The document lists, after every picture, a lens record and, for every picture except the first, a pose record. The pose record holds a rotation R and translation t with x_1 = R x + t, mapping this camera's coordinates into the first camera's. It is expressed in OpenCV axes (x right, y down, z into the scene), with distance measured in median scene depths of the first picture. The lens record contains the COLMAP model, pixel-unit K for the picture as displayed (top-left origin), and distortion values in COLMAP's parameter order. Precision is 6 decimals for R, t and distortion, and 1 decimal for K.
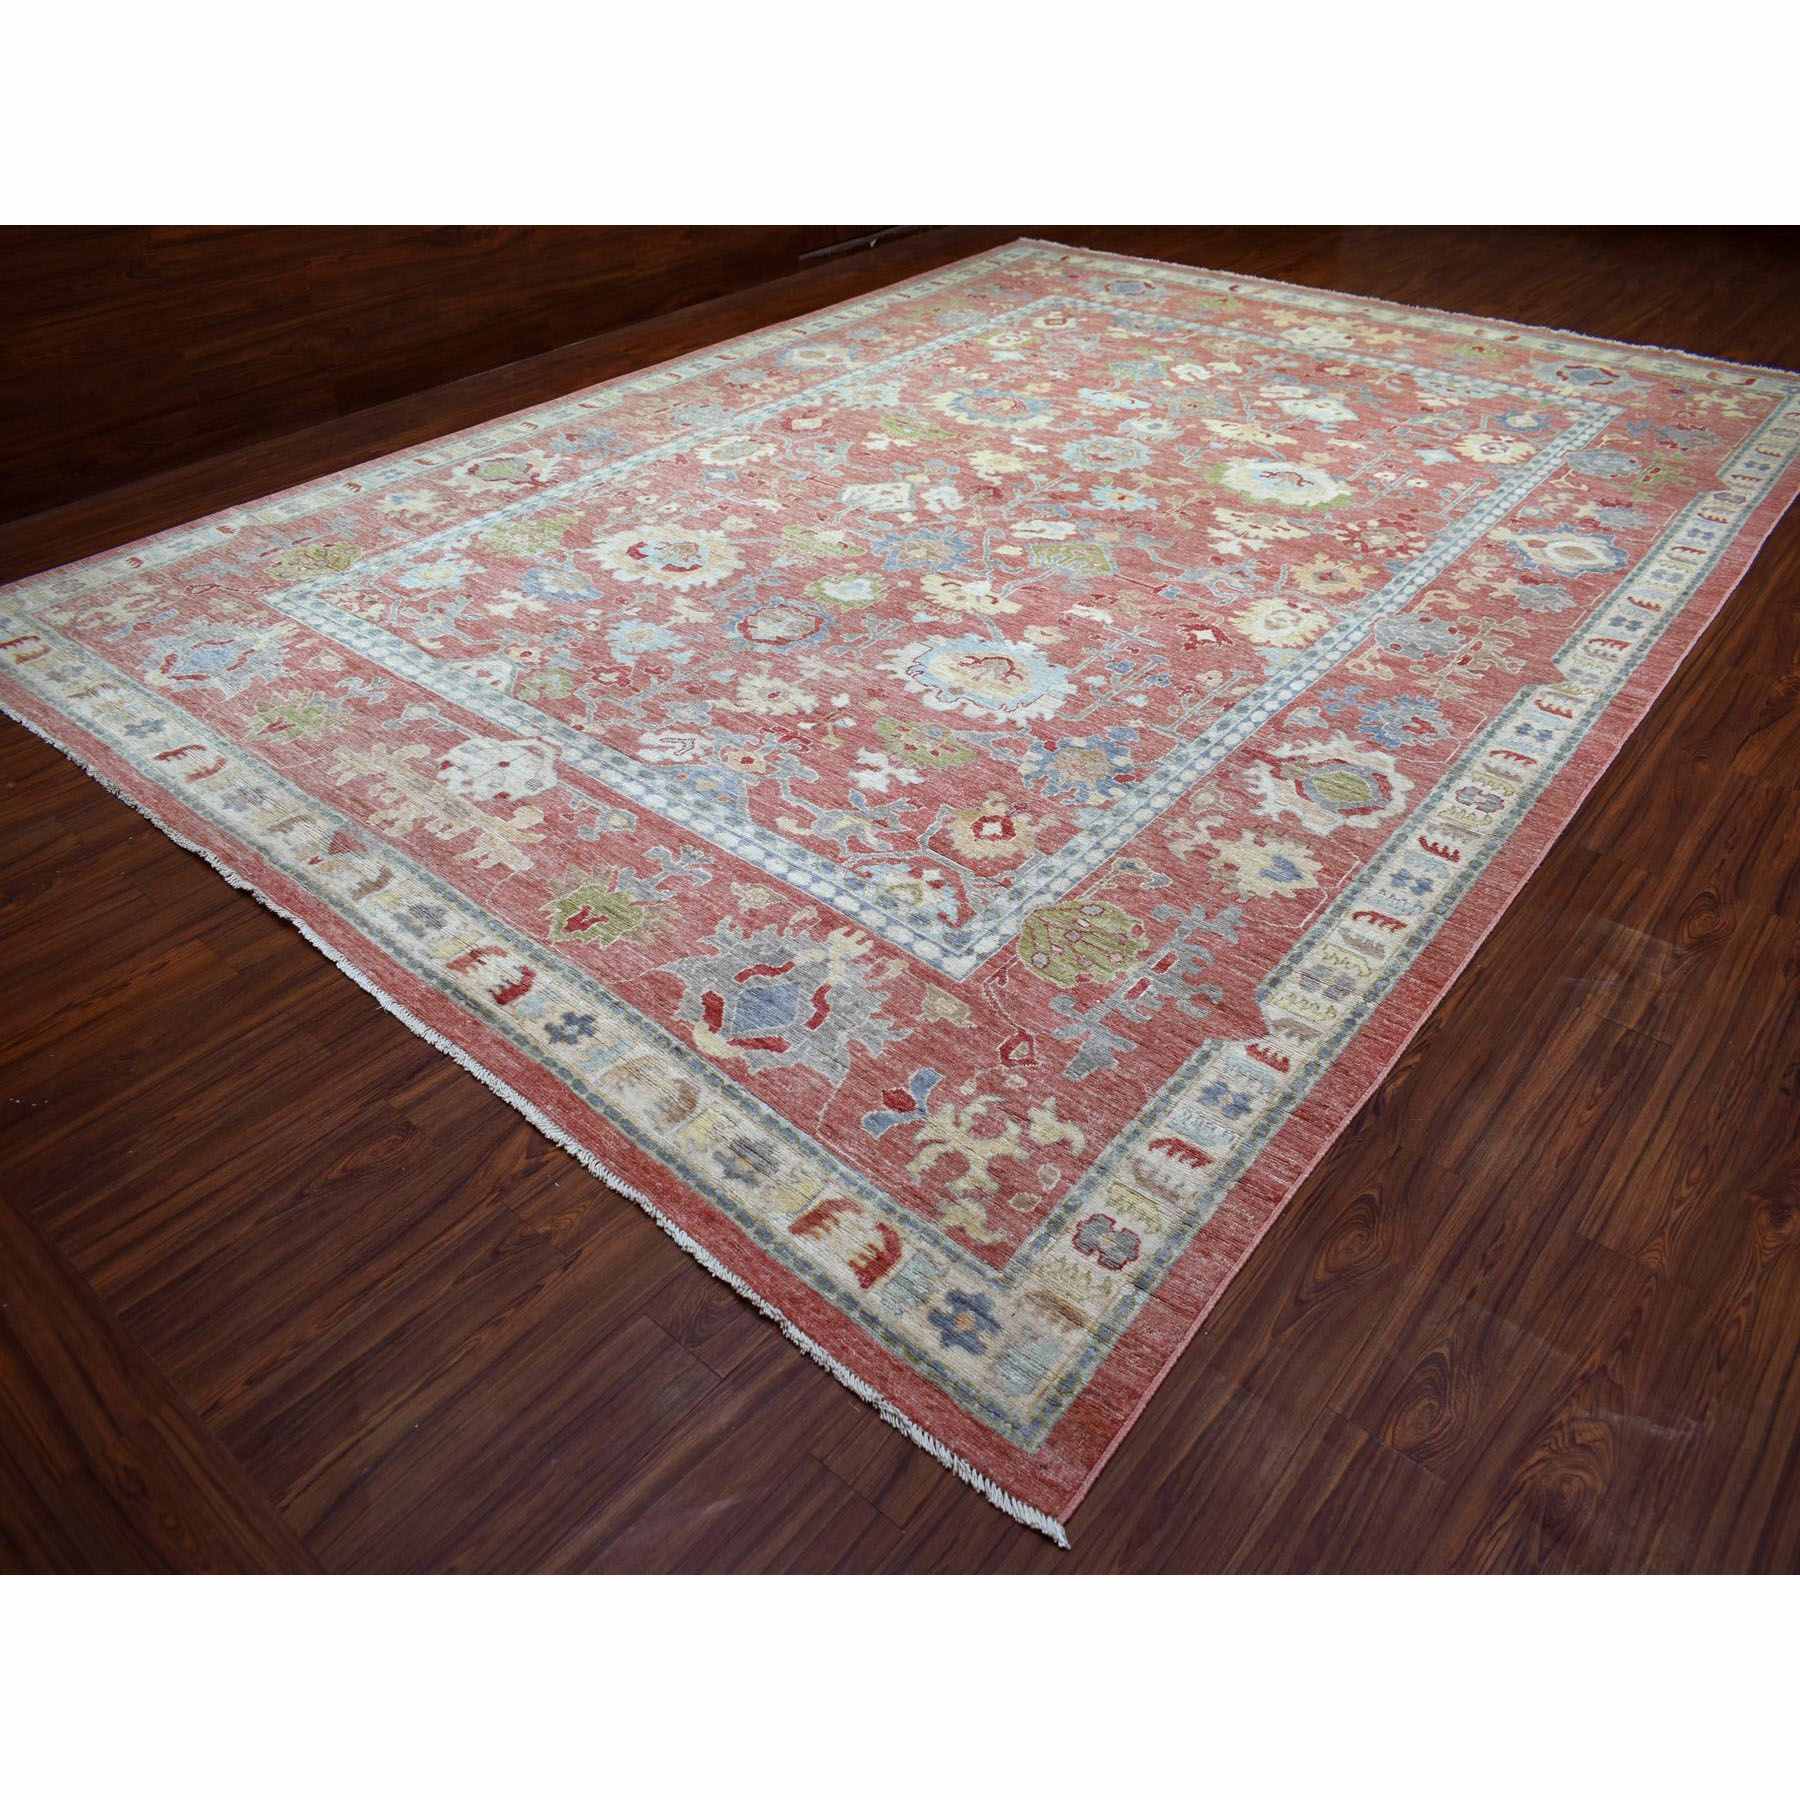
lens RADIAL K [[1326.3, 0, 900.0], [0, 1326.3, 900.0], [0, 0, 1]] dist [-0.020733, 0.005472]
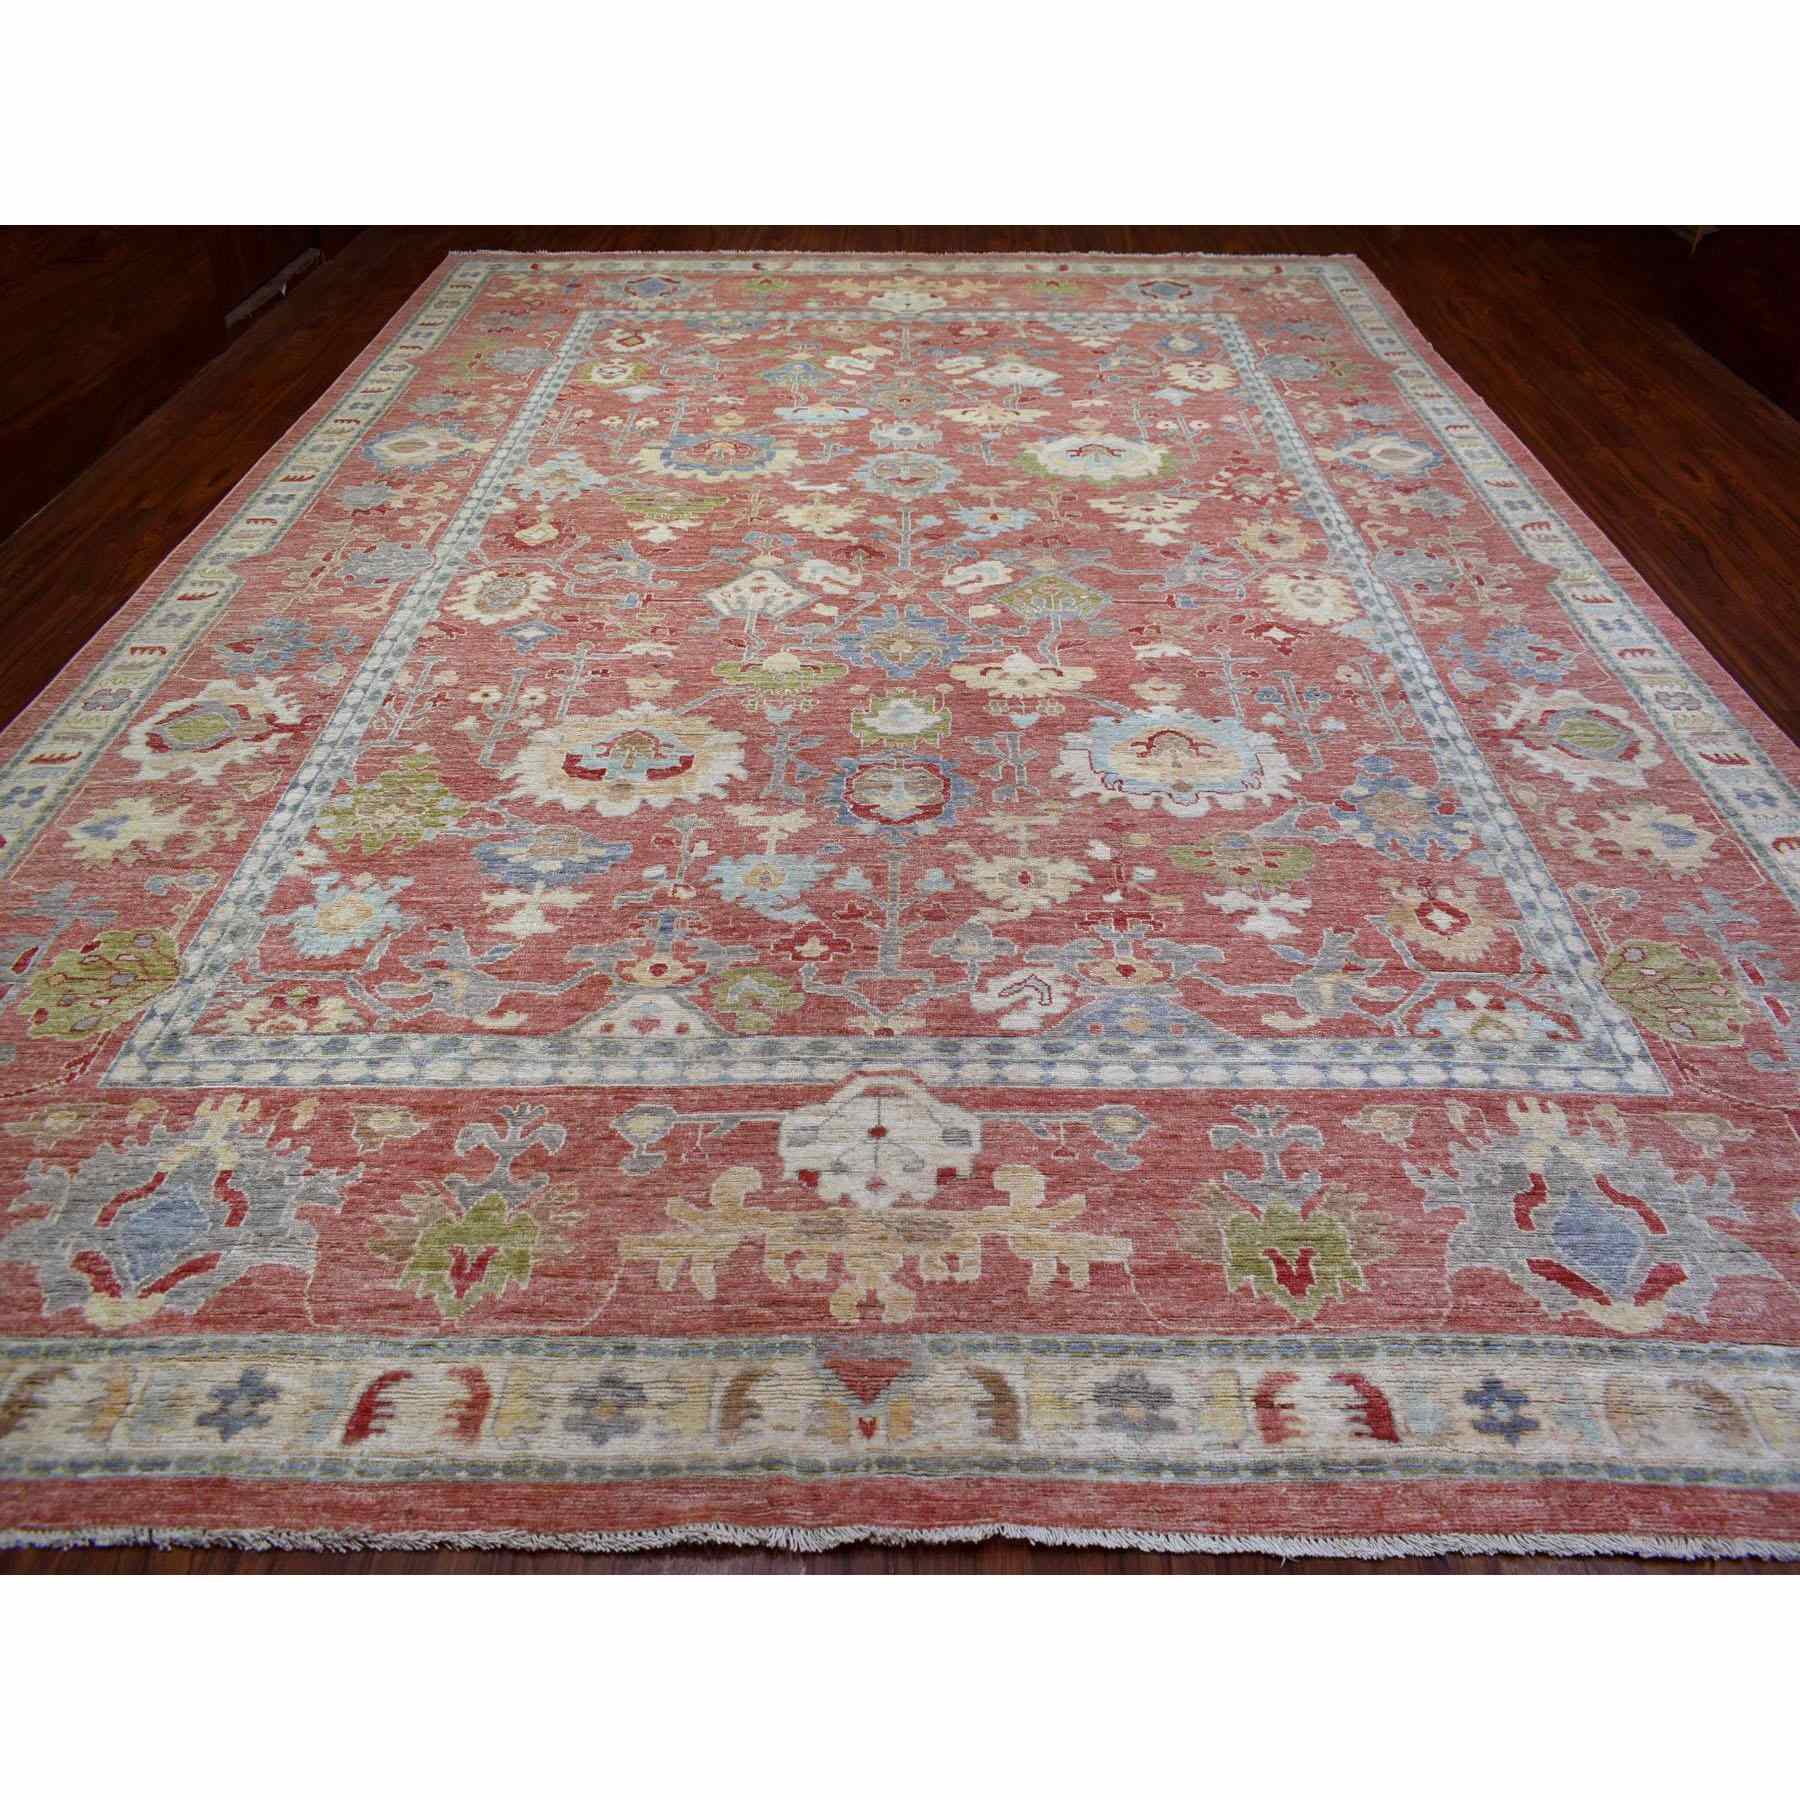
lens RADIAL K [[1326.3, 0, 900.0], [0, 1326.3, 900.0], [0, 0, 1]] dist [-0.020733, 0.005472]
pose [[0.763729, -0.405856, 0.501995, -0.478194], [0.391513, 0.909509, 0.139682, -0.246511], [-0.513260, 0.089858, 0.853516, 0.338998]]
